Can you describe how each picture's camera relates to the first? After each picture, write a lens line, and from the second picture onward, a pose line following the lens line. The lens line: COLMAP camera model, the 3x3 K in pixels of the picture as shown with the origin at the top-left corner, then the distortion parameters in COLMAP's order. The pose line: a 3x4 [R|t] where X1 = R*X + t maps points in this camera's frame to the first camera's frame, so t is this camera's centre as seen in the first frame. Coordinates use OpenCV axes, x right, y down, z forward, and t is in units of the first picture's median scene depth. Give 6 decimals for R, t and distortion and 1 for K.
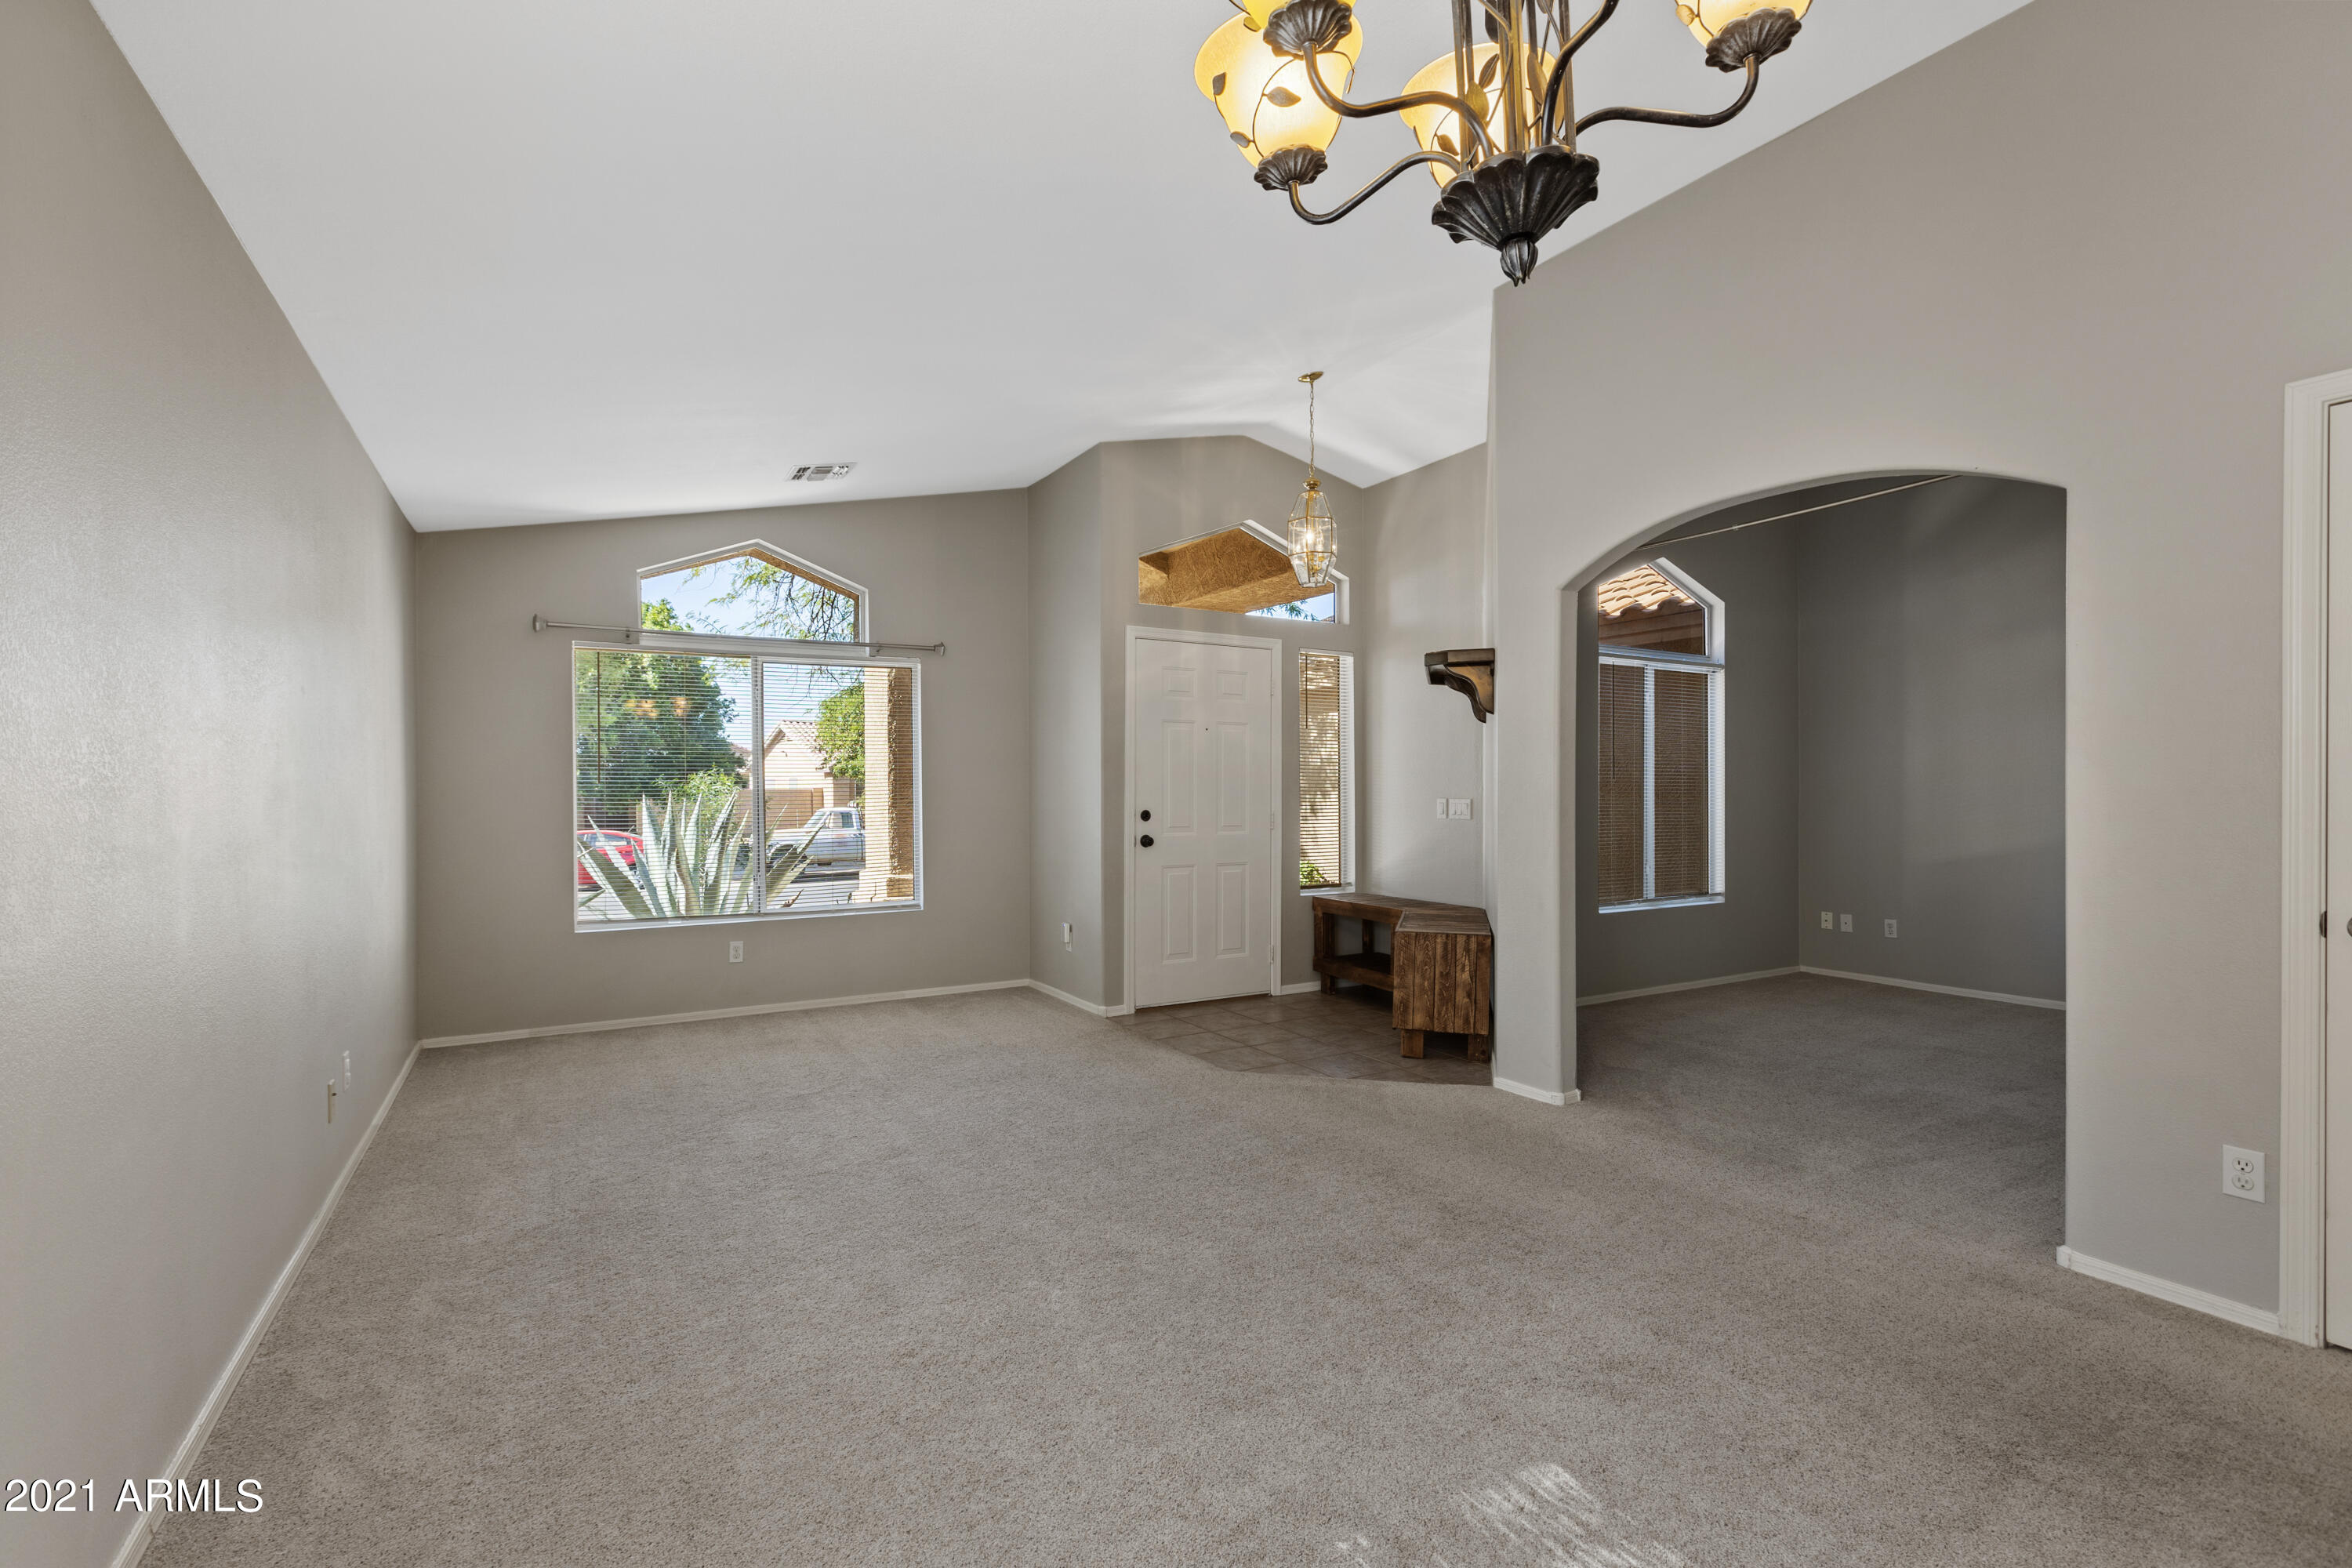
lens RADIAL K [[1056.5, 0, 1181.1], [0, 1056.5, 786.1], [0, 0, 1]] dist [0.001496, 0.001256]
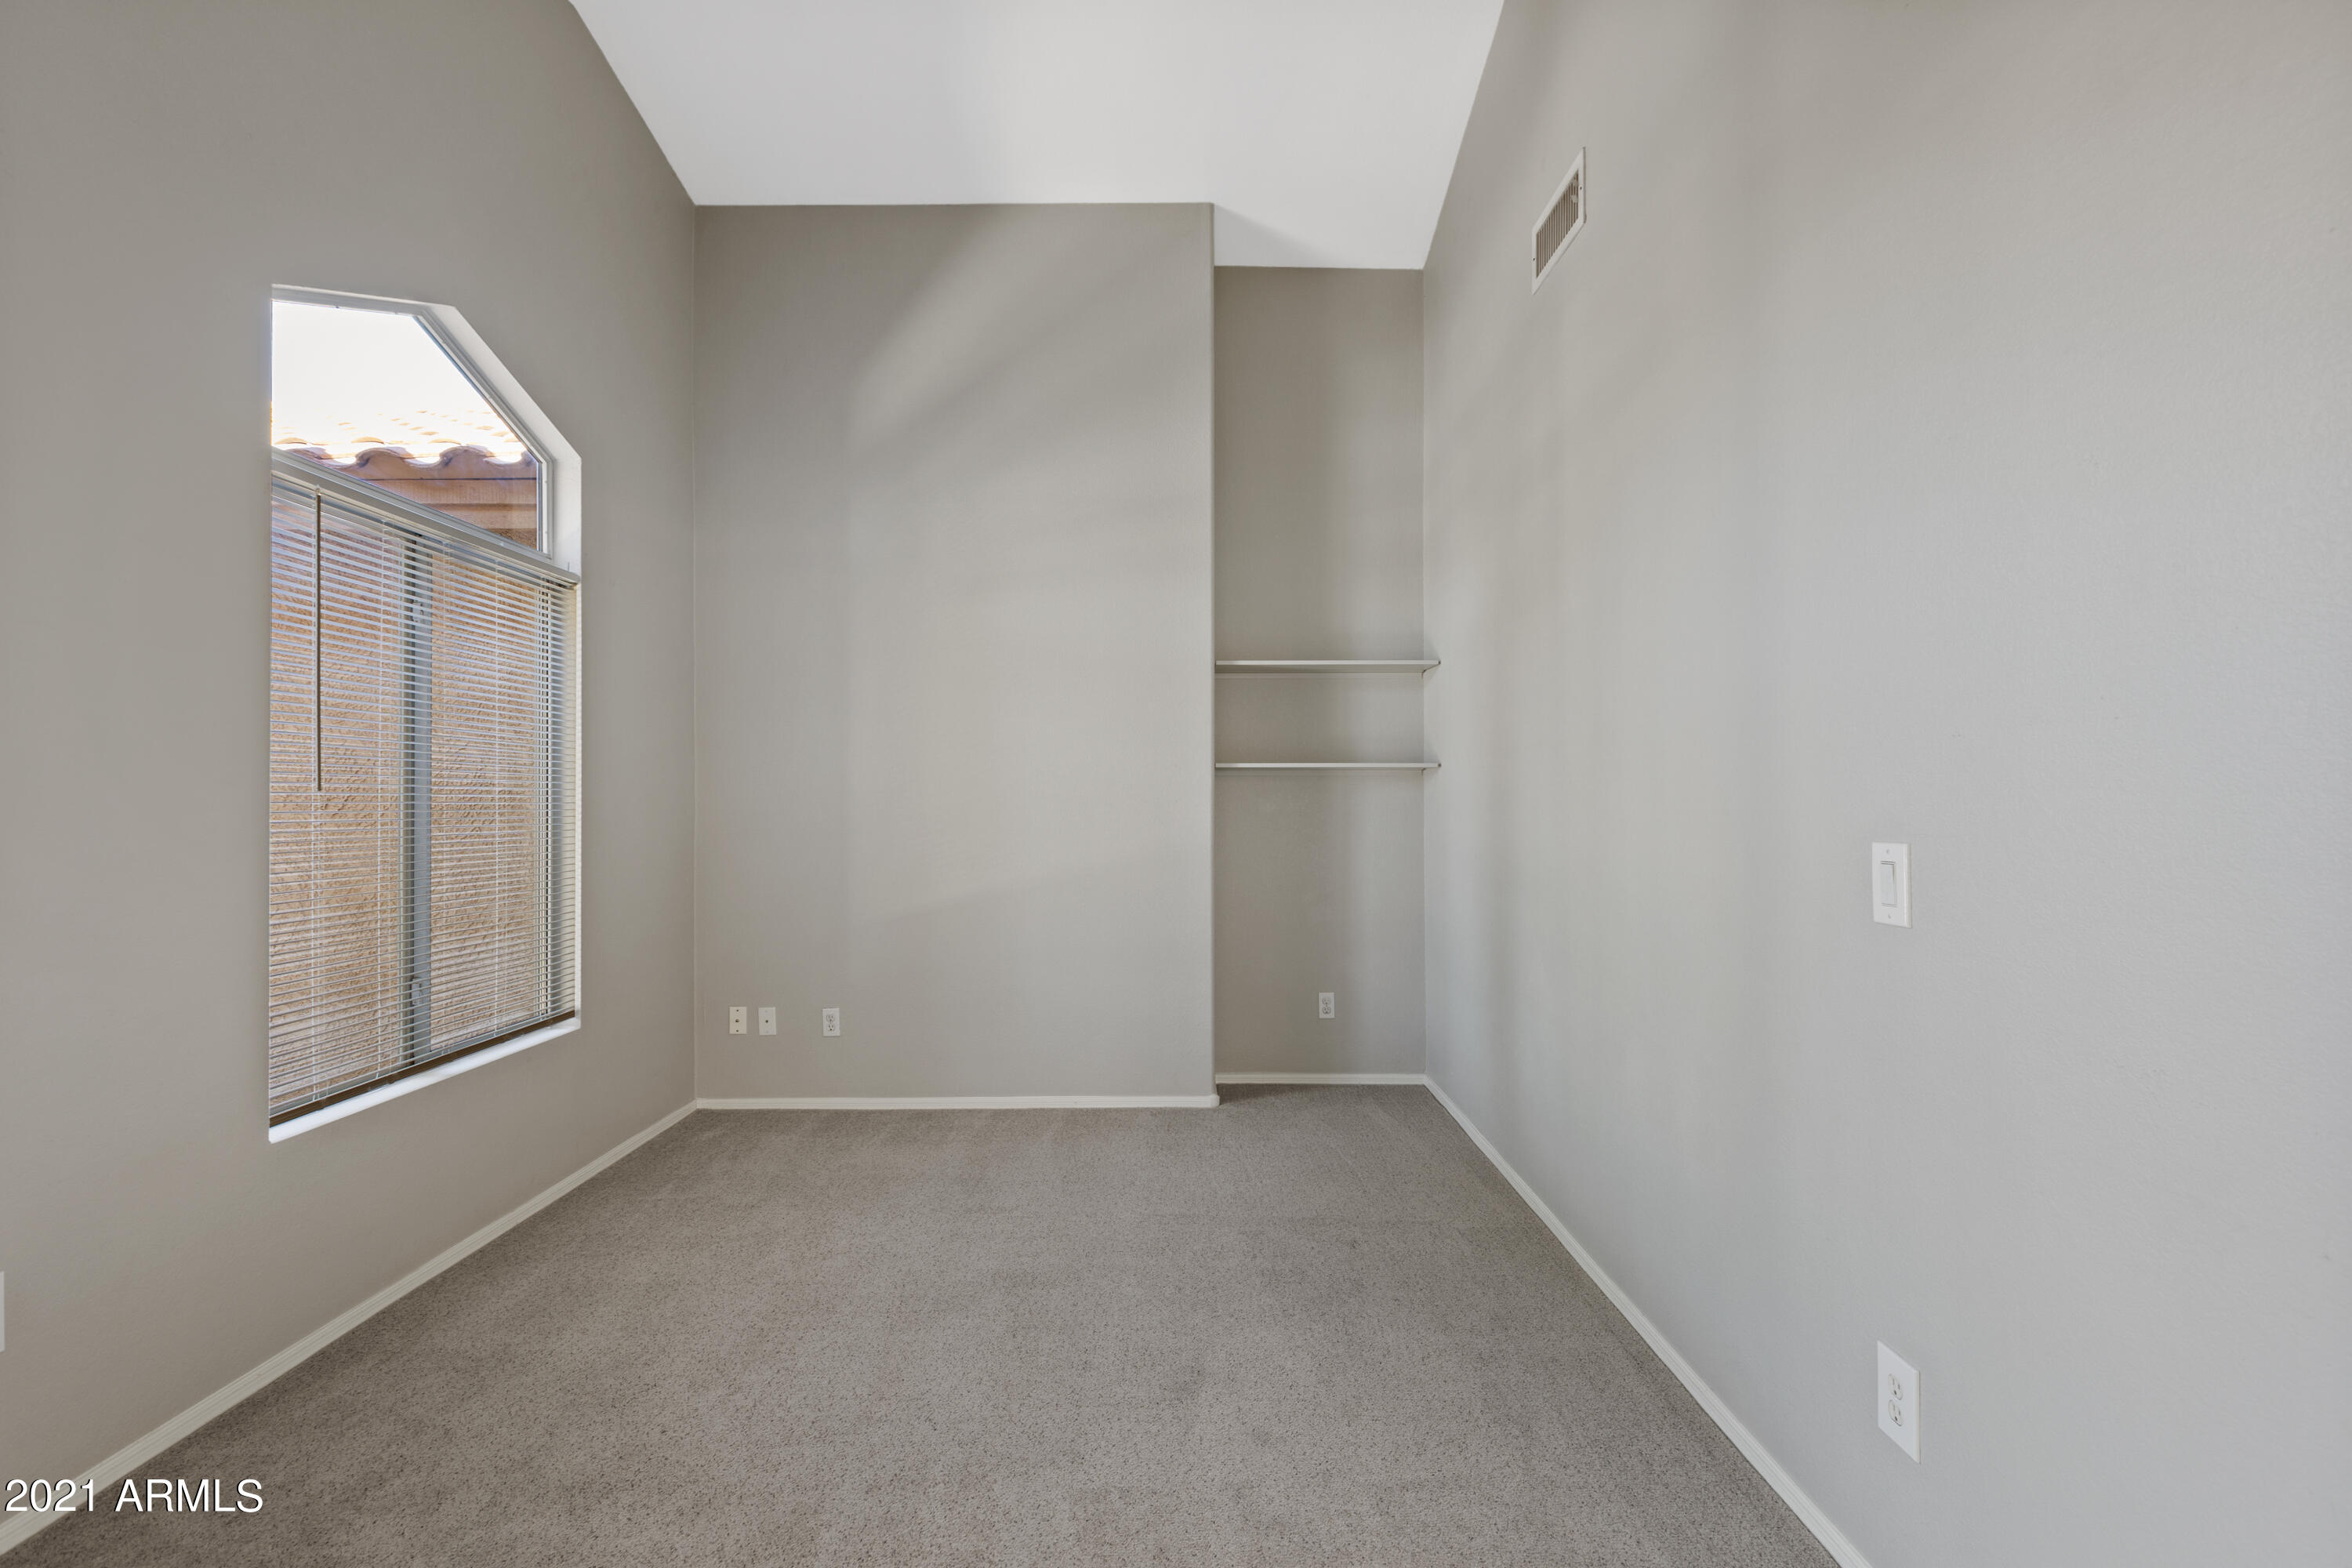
lens RADIAL K [[1056.5, 0, 1182.3], [0, 1056.5, 788.7], [0, 0, 1]] dist [0.001496, 0.001256]
pose [[0.514684, 0.004222, 0.857369, 0.208823], [0.003818, 0.999967, -0.007216, -0.005751], [-0.857371, 0.006987, 0.514651, 0.453986]]
